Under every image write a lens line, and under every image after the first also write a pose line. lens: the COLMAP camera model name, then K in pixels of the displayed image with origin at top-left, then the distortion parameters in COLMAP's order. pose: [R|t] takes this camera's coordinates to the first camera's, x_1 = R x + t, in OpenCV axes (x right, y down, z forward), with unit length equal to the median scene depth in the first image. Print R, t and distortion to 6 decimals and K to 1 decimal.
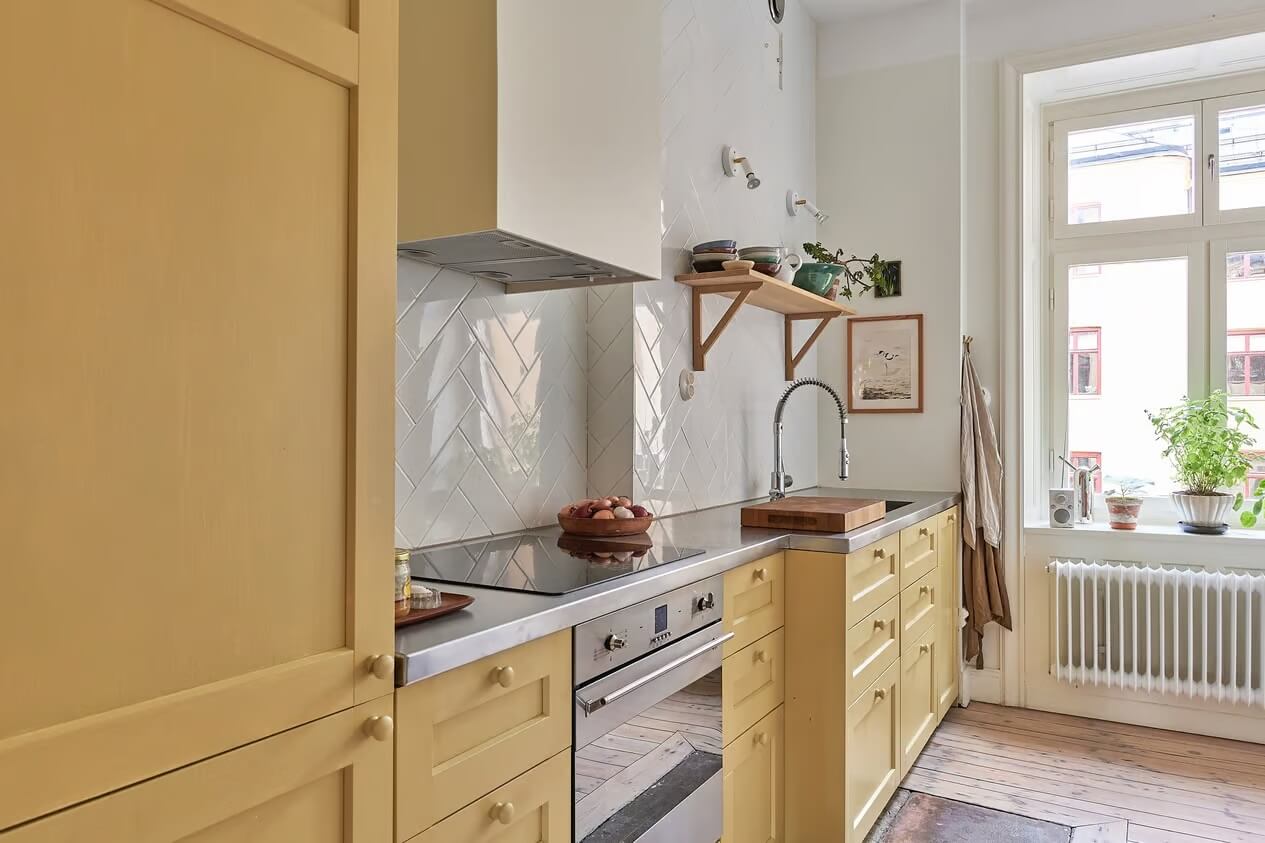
lens RADIAL K [[867.4, 0, 634.4], [0, 867.4, 420.2], [0, 0, 1]] dist [0.004634, -0.001894]
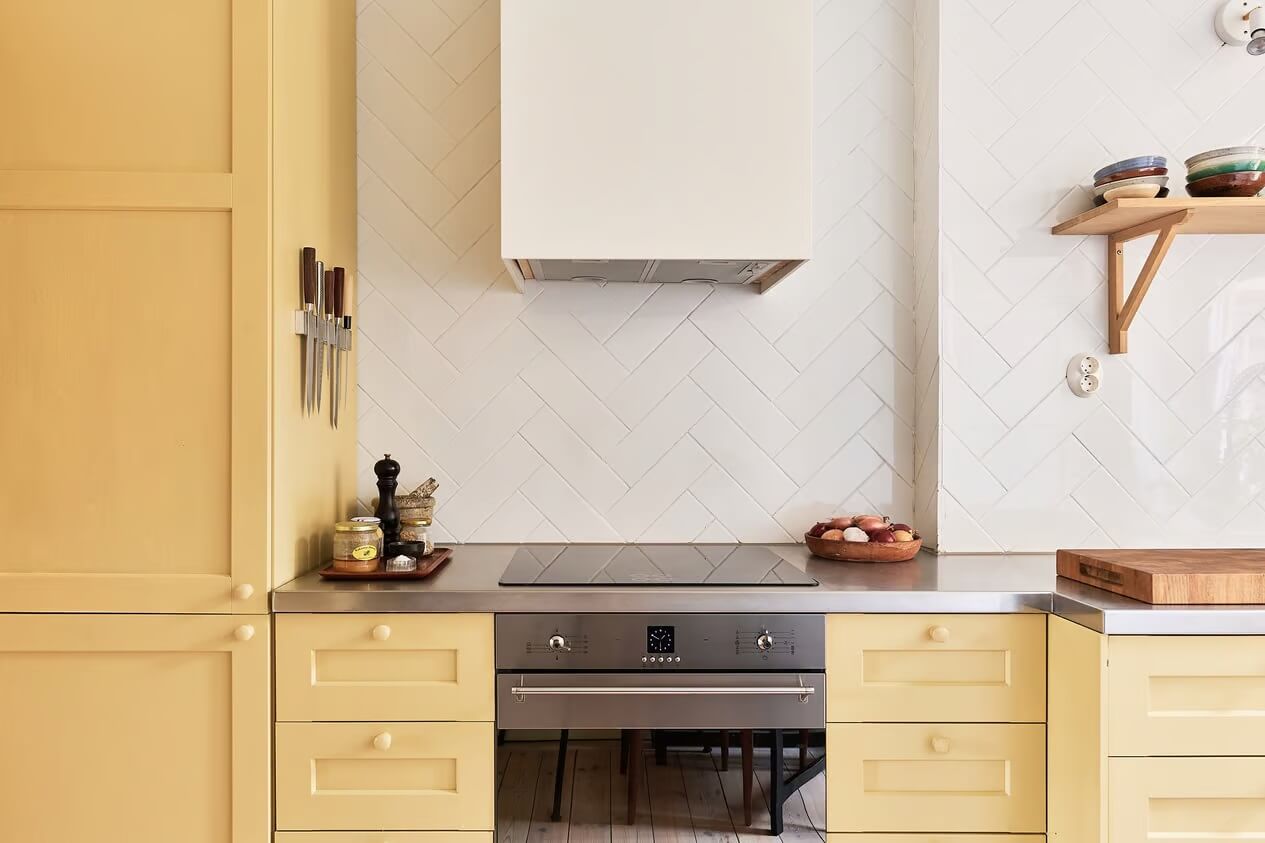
lens RADIAL K [[916.1, 0, 654.5], [0, 916.1, 444.4], [0, 0, 1]] dist [-0.021915, 0.009024]
pose [[0.492403, 0.007865, -0.870332, 0.551859], [0.005967, 0.999905, 0.012412, 0.005368], [0.870347, -0.011304, 0.492310, 0.329360]]
